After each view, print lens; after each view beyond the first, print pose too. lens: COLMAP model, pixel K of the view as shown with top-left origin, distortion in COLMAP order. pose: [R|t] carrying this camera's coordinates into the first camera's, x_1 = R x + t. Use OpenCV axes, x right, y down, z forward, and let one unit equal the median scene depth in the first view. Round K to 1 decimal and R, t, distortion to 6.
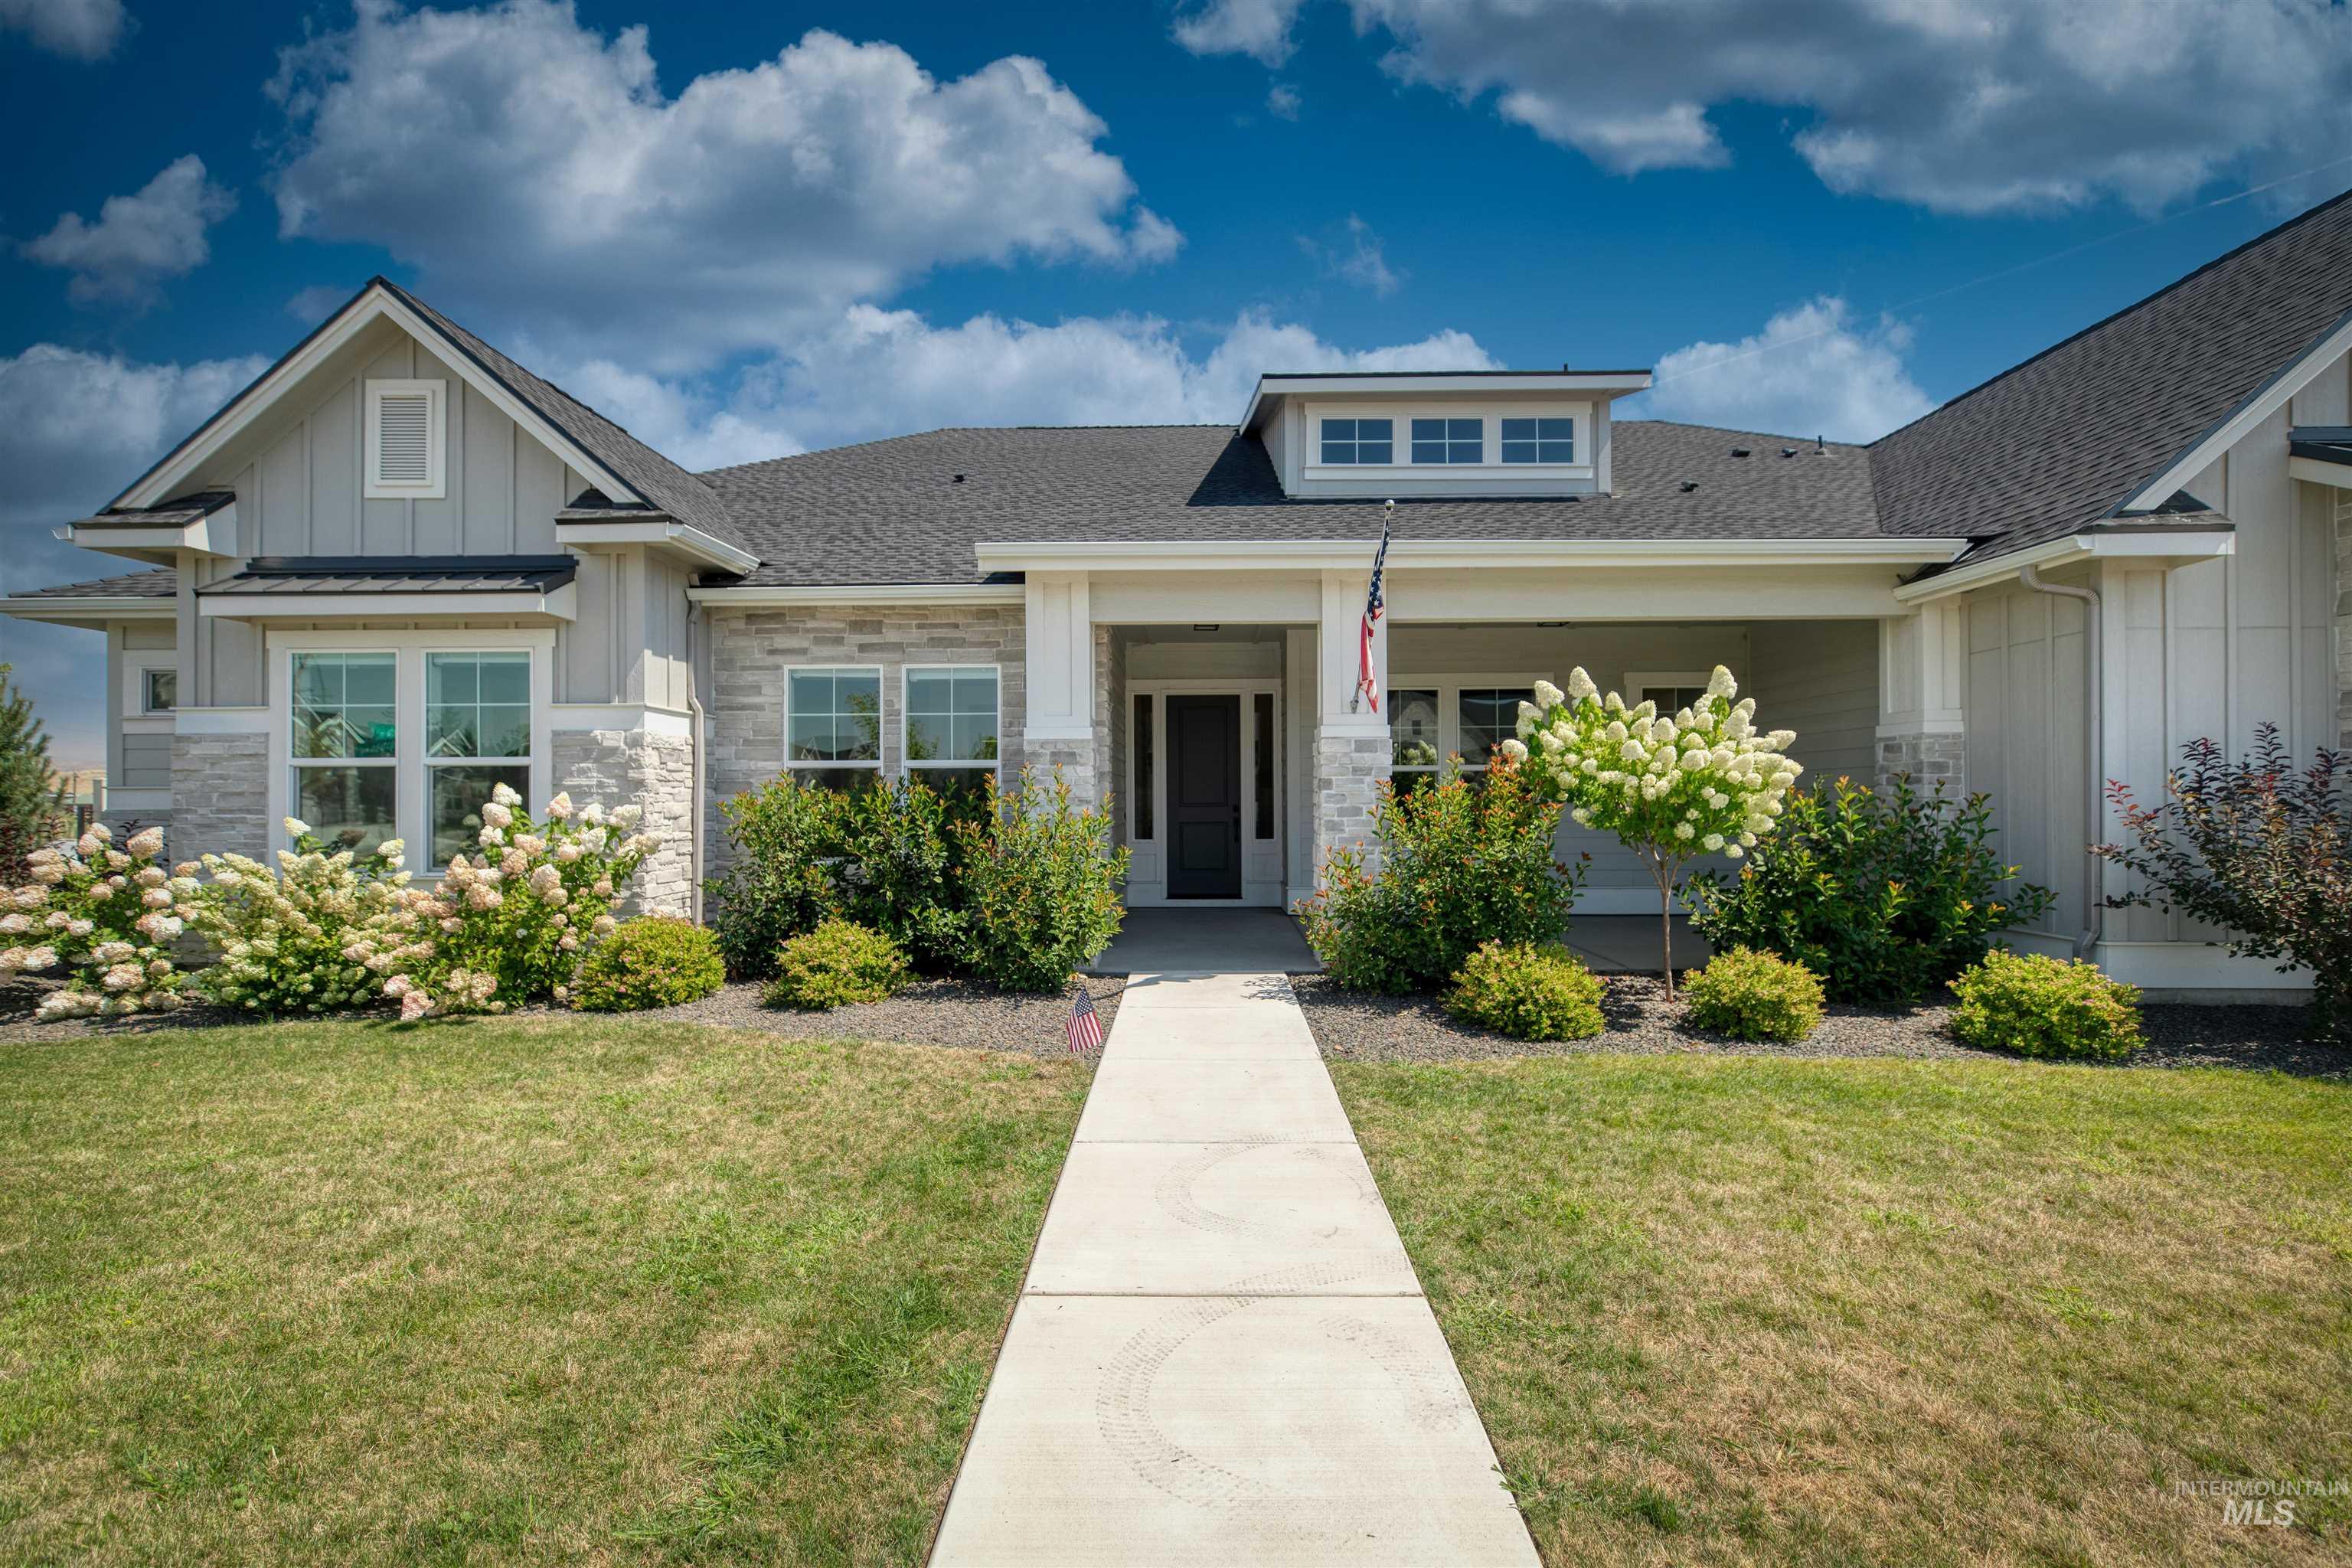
lens RADIAL K [[1075.6, 0, 1181.1], [0, 1075.6, 796.1], [0, 0, 1]] dist [0.007016, 0.000125]
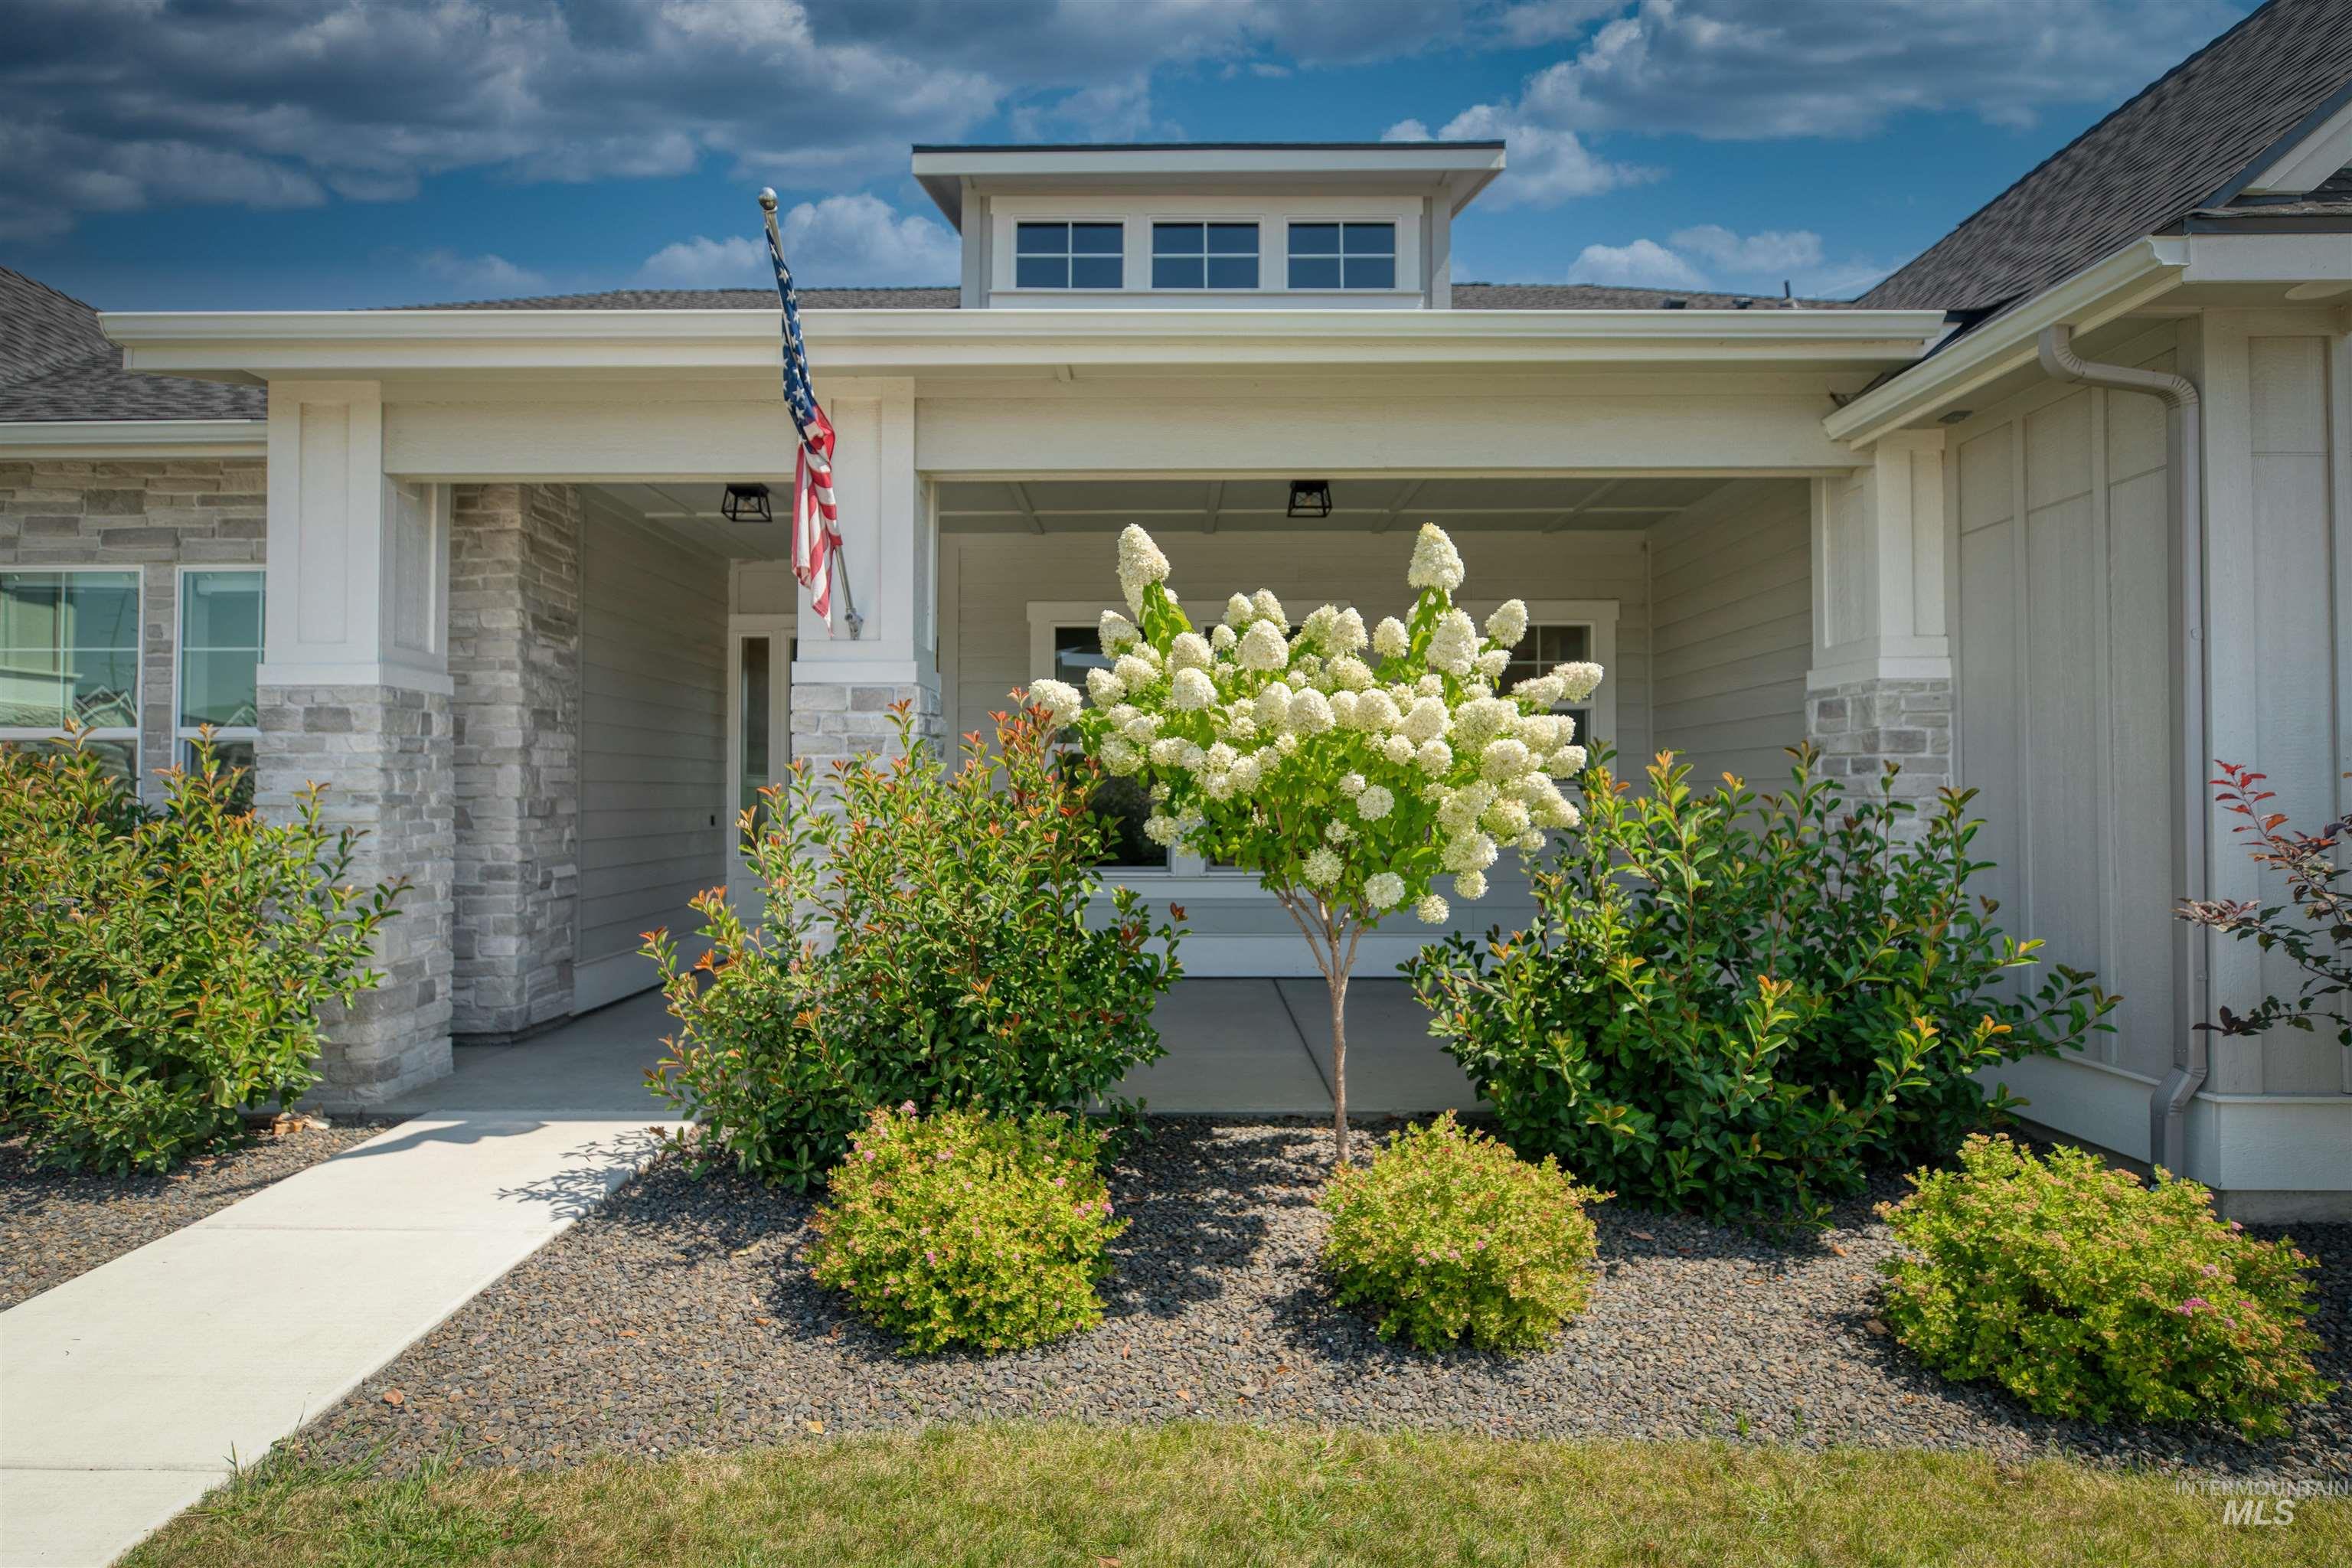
lens RADIAL K [[1198.8, 0, 1169.1], [0, 1198.8, 772.1], [0, 0, 1]] dist [0.004738, -0.001288]
pose [[0.999980, 0.003659, 0.005228, 0.383486], [-0.003575, 0.999865, -0.016053, -0.000089], [-0.005287, 0.016034, 0.999857, 0.463505]]
